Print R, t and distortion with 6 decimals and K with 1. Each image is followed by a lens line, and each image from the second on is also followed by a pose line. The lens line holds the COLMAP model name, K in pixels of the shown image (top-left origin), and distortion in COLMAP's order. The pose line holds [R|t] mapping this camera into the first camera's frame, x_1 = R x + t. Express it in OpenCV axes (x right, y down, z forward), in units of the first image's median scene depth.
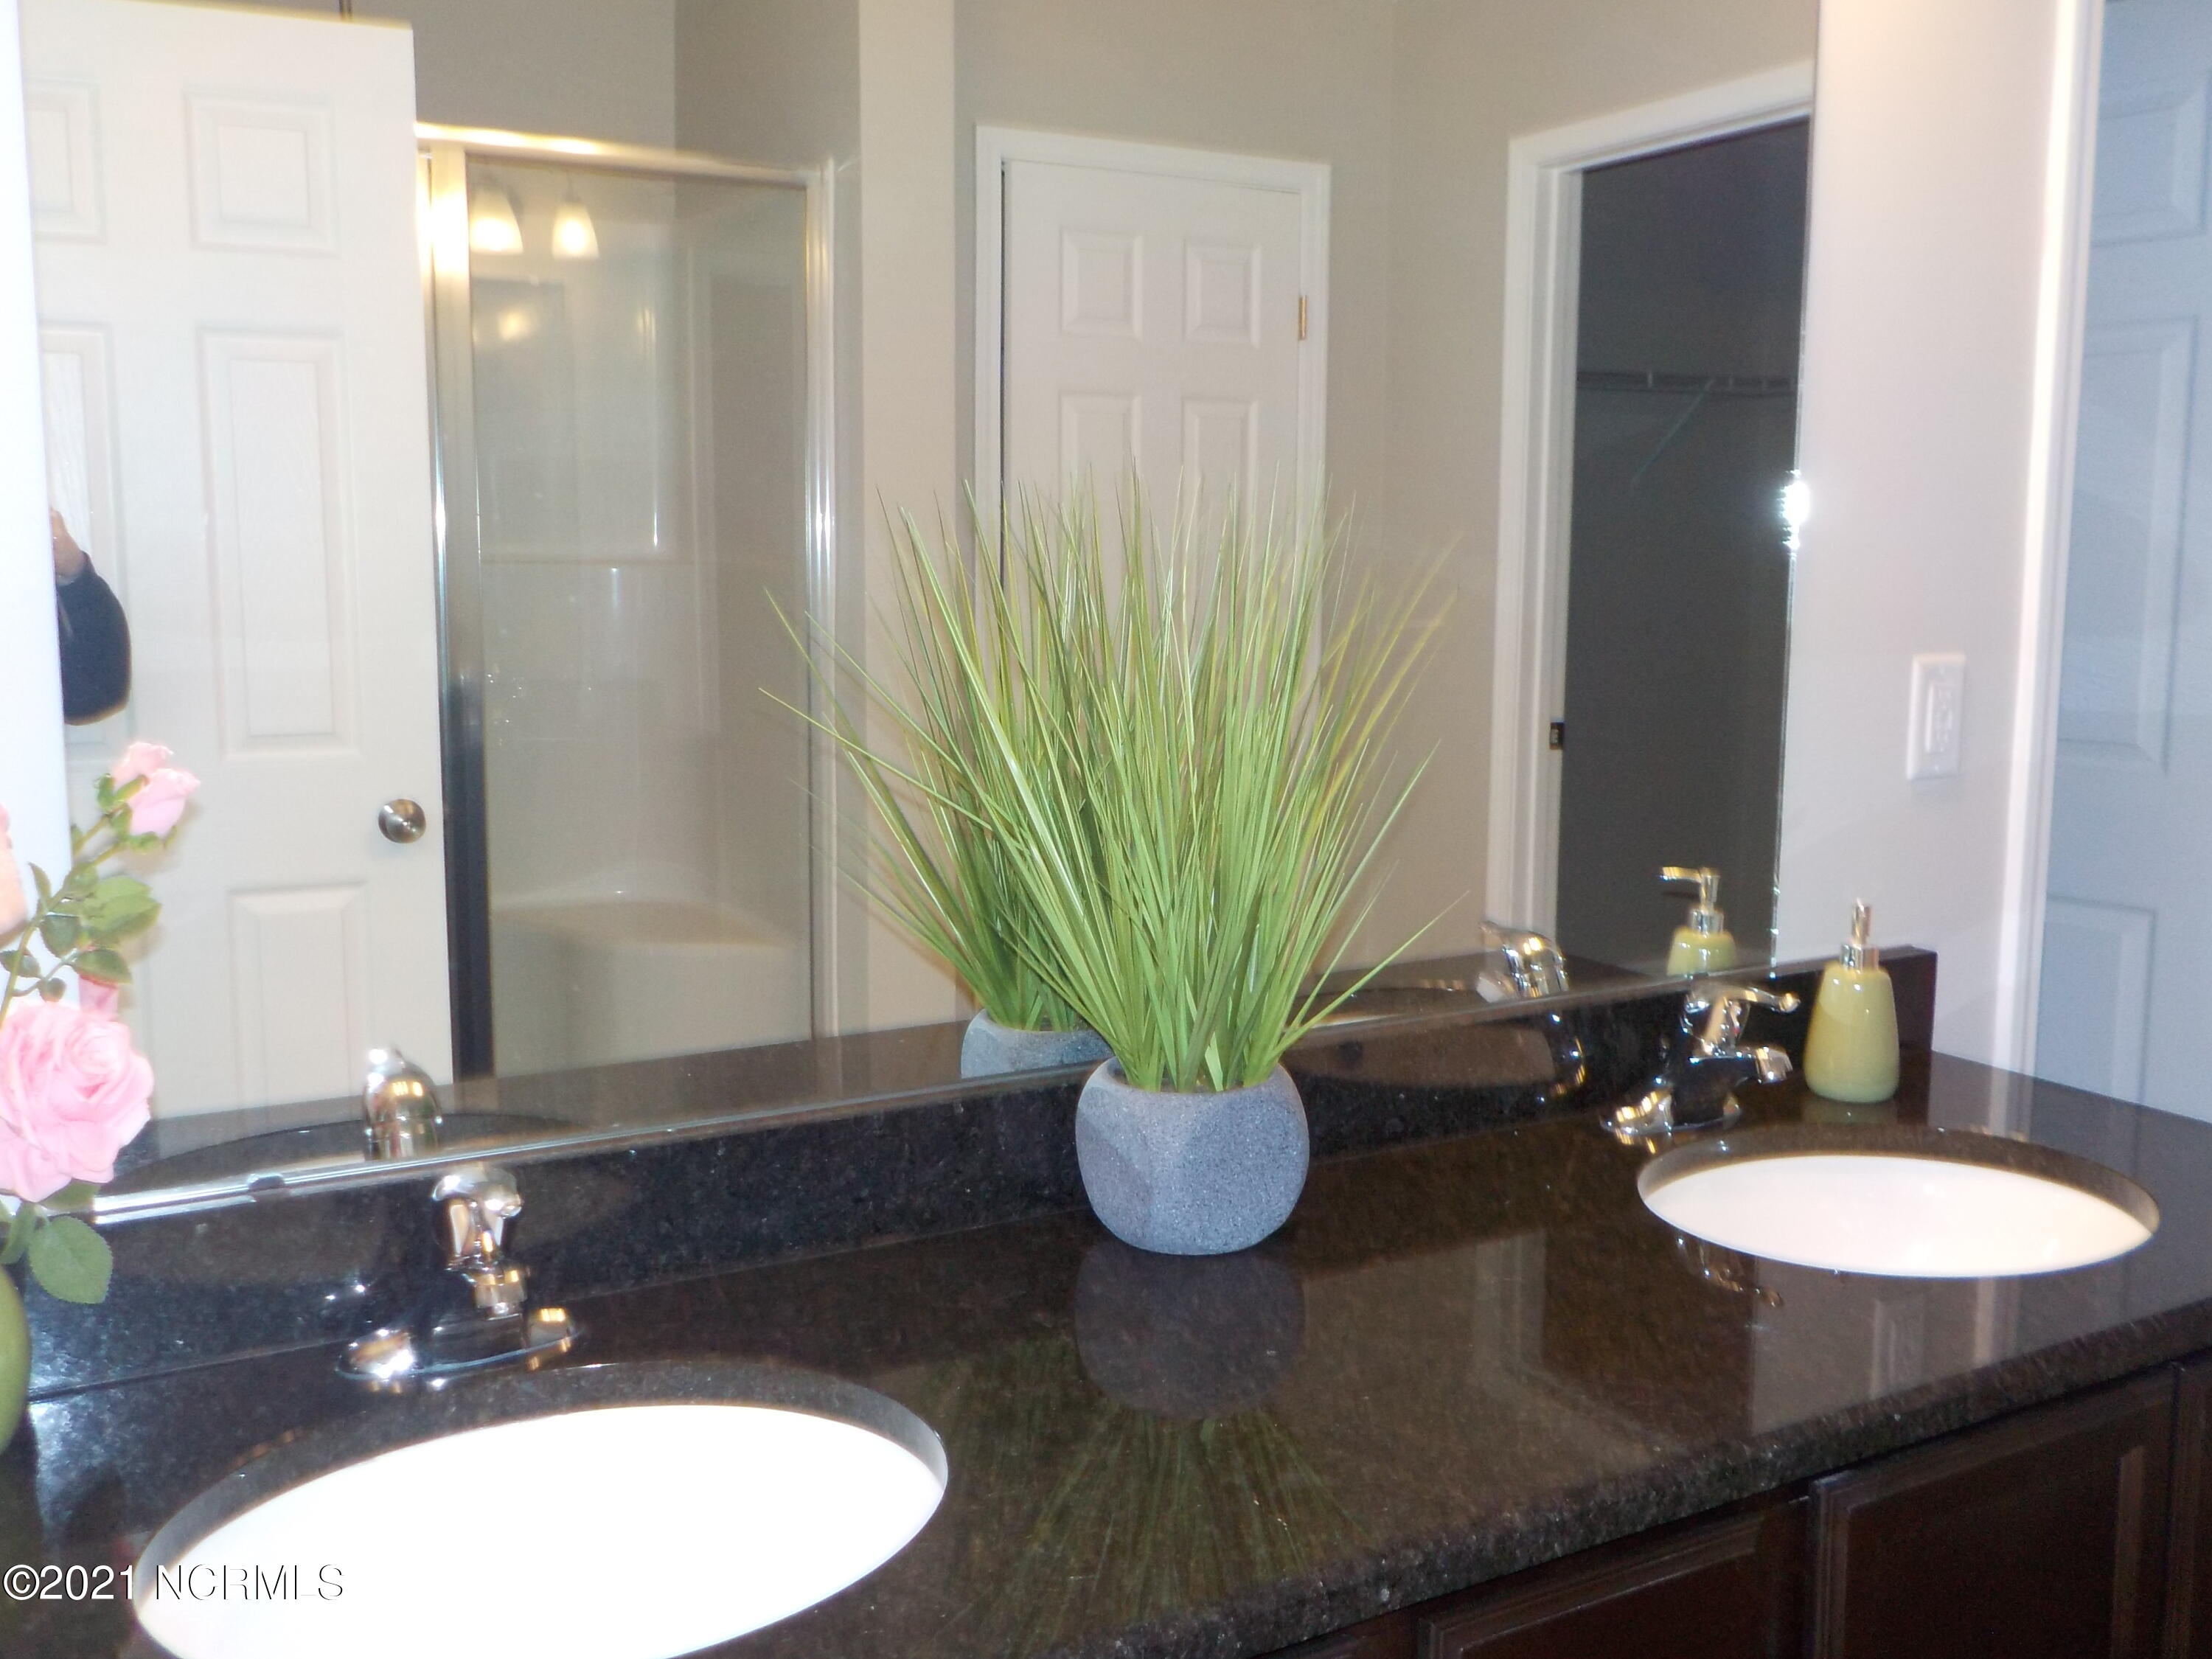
lens RADIAL K [[2025.0, 0, 1108.3], [0, 2025.0, 833.2], [0, 0, 1]] dist [0.007796, 0.000000]
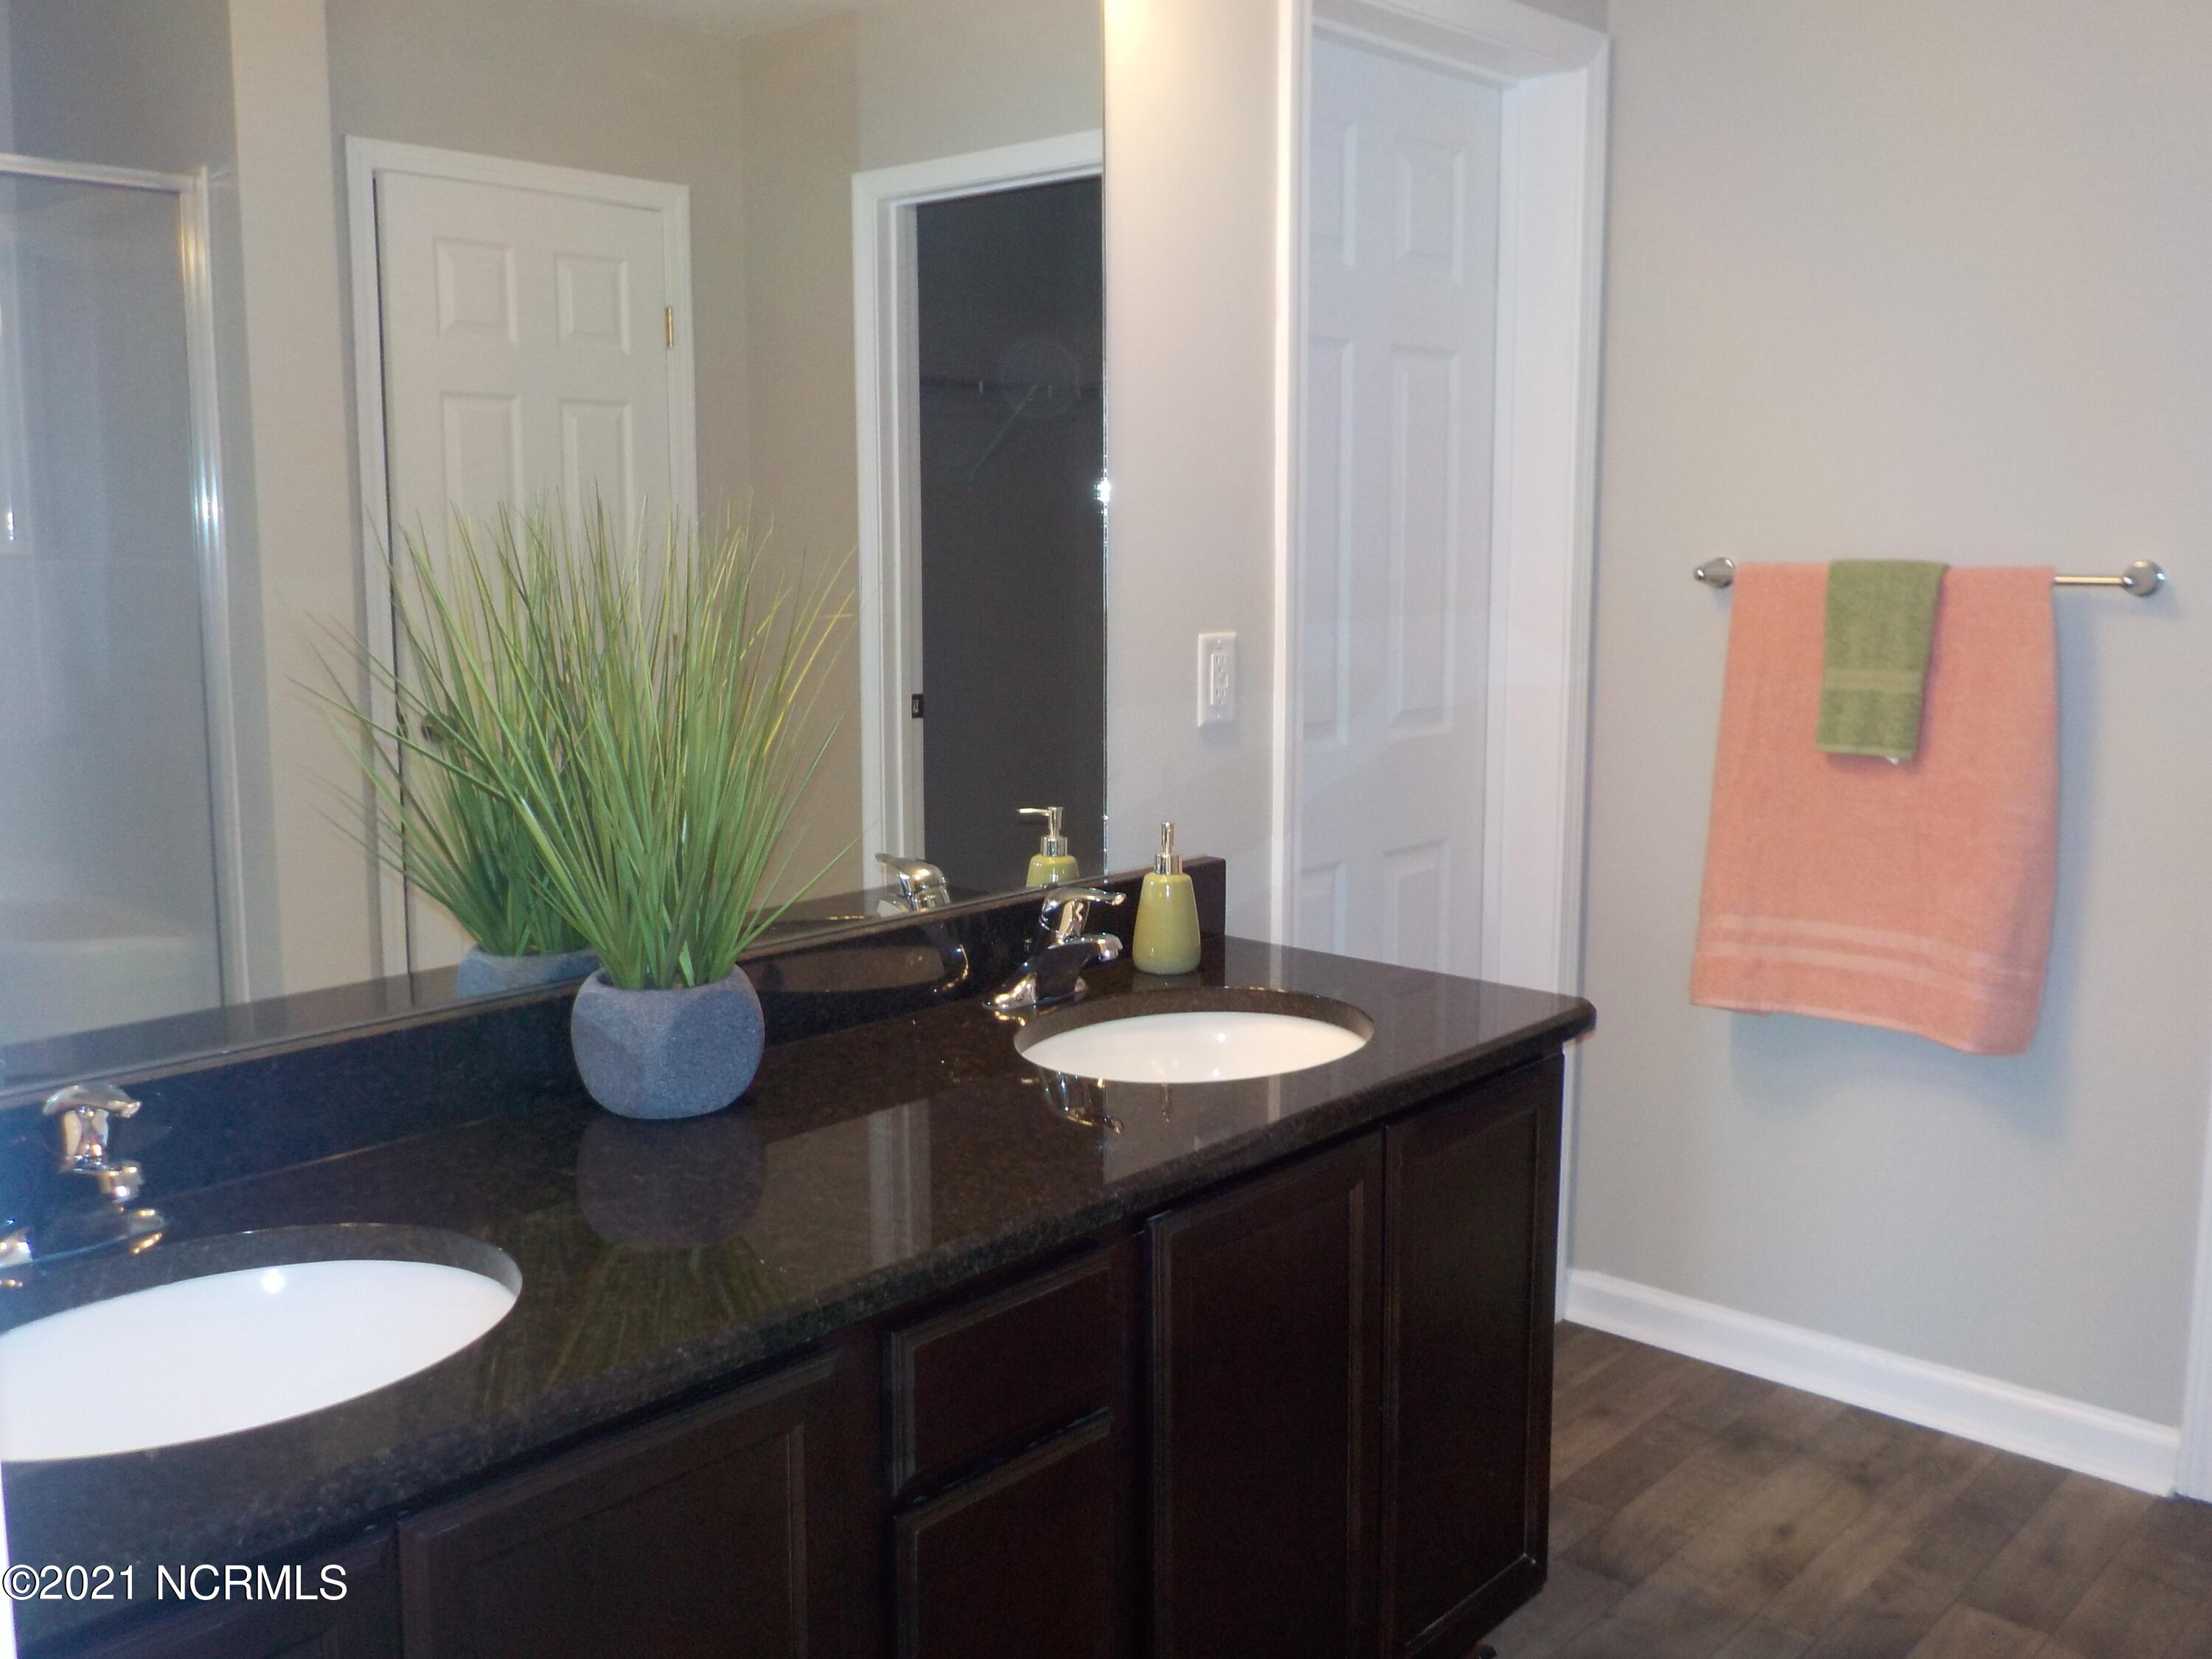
lens RADIAL K [[2025.0, 0, 1105.2], [0, 2025.0, 825.1], [0, 0, 1]] dist [0.007796, 0.000000]
pose [[0.949312, -0.047612, 0.310708, -0.078667], [0.045898, 0.998864, 0.012831, 0.019357], [-0.310966, 0.002080, 0.950419, -0.248270]]
